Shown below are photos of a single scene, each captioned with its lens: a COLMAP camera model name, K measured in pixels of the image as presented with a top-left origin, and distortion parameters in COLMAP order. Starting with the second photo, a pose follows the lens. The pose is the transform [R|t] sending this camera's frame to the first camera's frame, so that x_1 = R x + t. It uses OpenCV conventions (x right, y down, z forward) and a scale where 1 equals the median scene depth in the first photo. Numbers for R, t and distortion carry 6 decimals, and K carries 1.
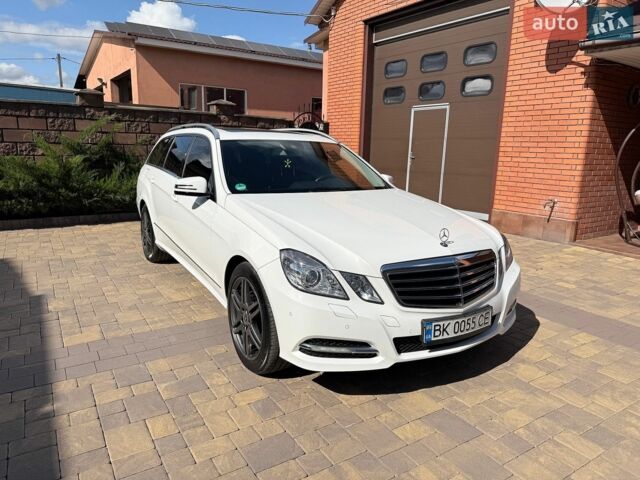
lens RADIAL K [[455.7, 0, 316.0], [0, 455.7, 239.5], [0, 0, 1]] dist [0.035882, -0.048064]
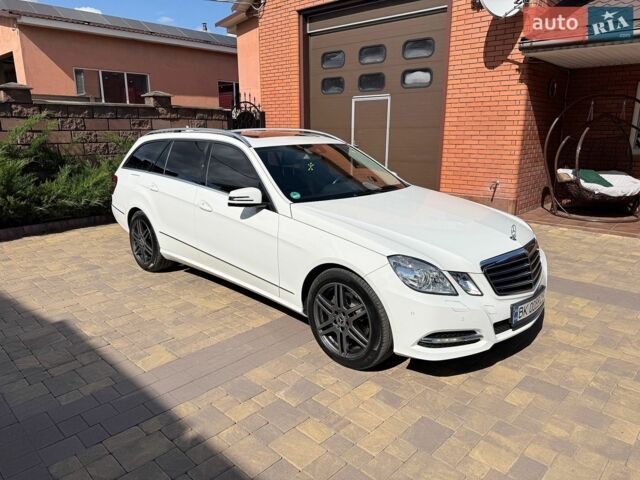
lens RADIAL K [[455.7, 0, 315.4], [0, 455.7, 240.5], [0, 0, 1]] dist [0.035882, -0.048064]
pose [[0.970877, -0.083248, 0.224652, -0.197019], [0.073573, 0.995979, 0.051113, -0.033974], [-0.228003, -0.033096, 0.973098, -0.012492]]
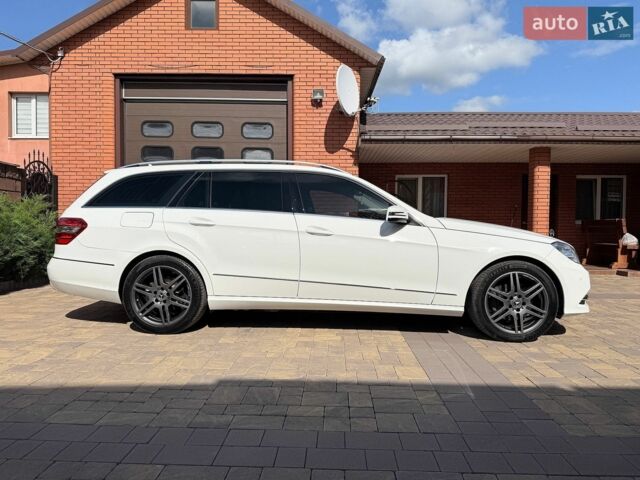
lens RADIAL K [[455.7, 0, 320.1], [0, 455.7, 240.4], [0, 0, 1]] dist [0.035882, -0.048064]
pose [[0.552393, -0.037150, 0.832756, -0.713027], [0.170131, 0.983003, -0.069001, -0.006857], [-0.816038, 0.179793, 0.549324, 0.311823]]
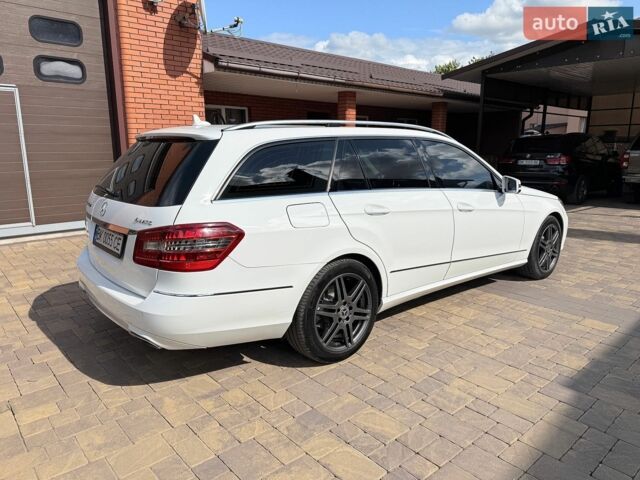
lens RADIAL K [[455.7, 0, 321.6], [0, 455.7, 239.2], [0, 0, 1]] dist [0.035882, -0.048064]
pose [[-0.176970, -0.217361, 0.959915, -0.742434], [0.190566, 0.949285, 0.250087, -0.205756], [-0.965591, 0.227185, -0.126573, 0.913029]]
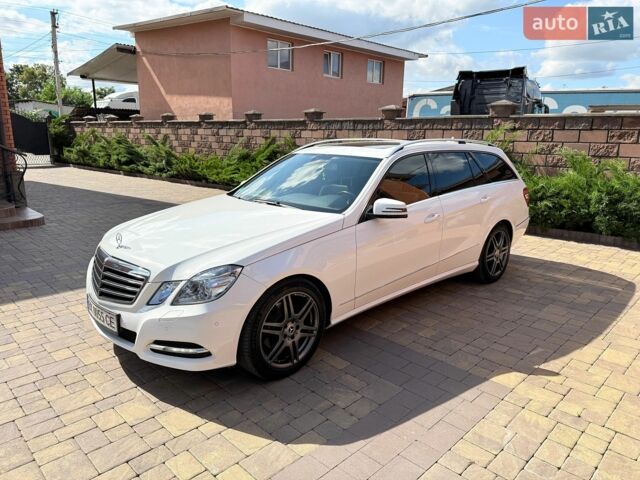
lens RADIAL K [[455.7, 0, 315.0], [0, 455.7, 241.7], [0, 0, 1]] dist [0.035882, -0.048064]
pose [[0.228392, 0.201051, -0.952584, 0.620419], [-0.206404, 0.966202, 0.154438, -0.116265], [0.951438, 0.161345, 0.262170, 0.481835]]
